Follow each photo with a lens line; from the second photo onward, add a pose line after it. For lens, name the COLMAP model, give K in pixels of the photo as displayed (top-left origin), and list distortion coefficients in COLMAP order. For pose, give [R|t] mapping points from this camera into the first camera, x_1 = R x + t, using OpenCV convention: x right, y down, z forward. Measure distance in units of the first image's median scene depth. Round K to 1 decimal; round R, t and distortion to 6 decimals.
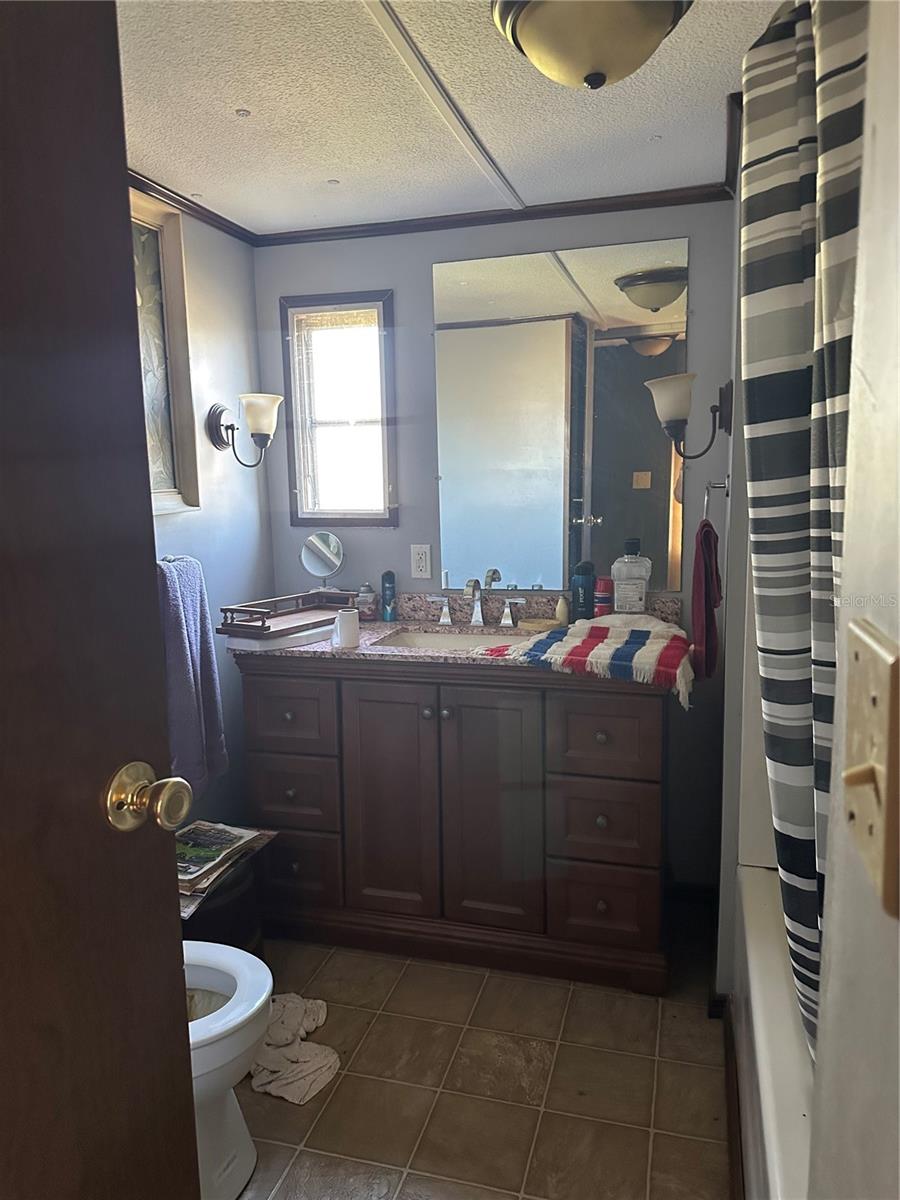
lens RADIAL K [[851.8, 0, 450.0], [0, 851.8, 600.0], [0, 0, 1]] dist [0.156310, -0.250040]
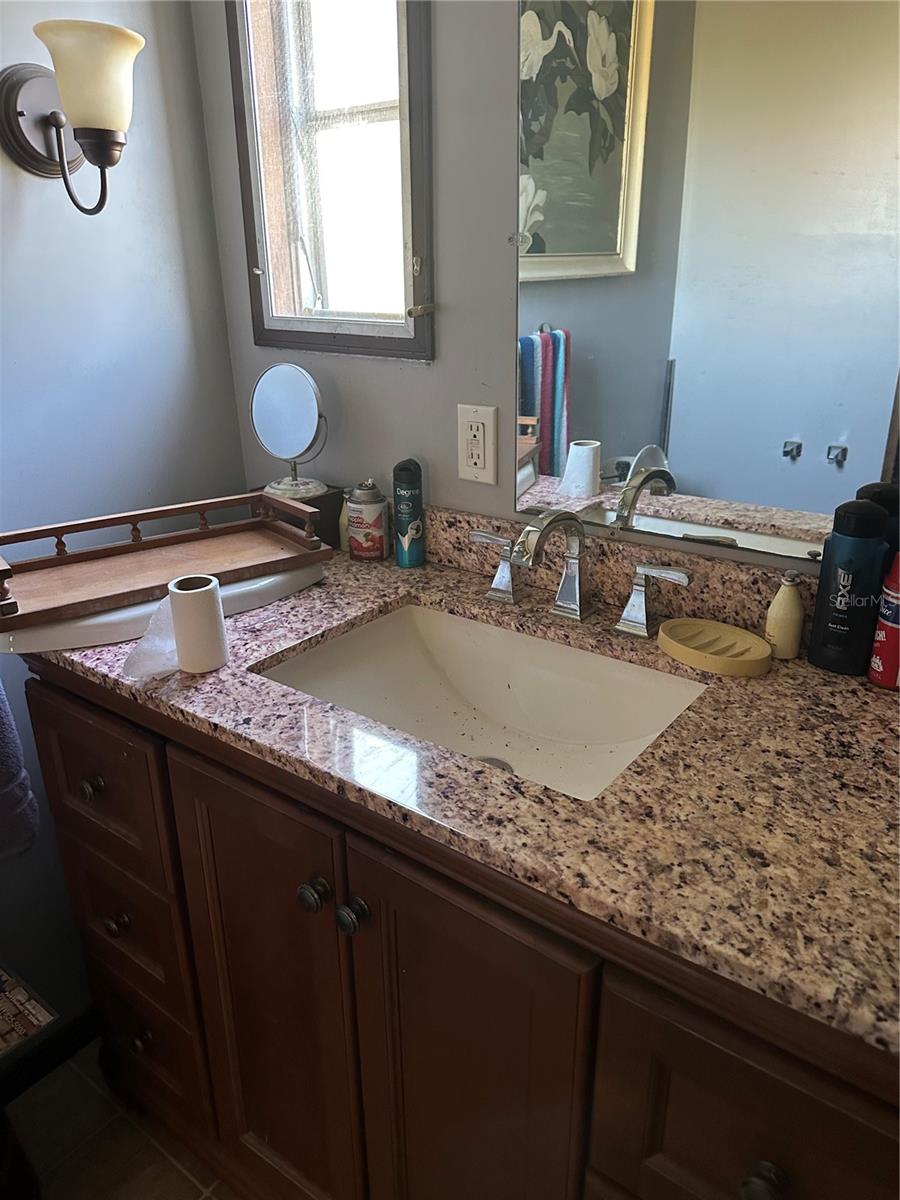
lens RADIAL K [[851.8, 0, 450.0], [0, 851.8, 600.0], [0, 0, 1]] dist [0.156310, -0.250040]
pose [[0.931911, 0.138119, -0.335357, 0.114647], [-0.057475, 0.969204, 0.239458, -0.072679], [0.358103, -0.203879, 0.911151, 0.570296]]
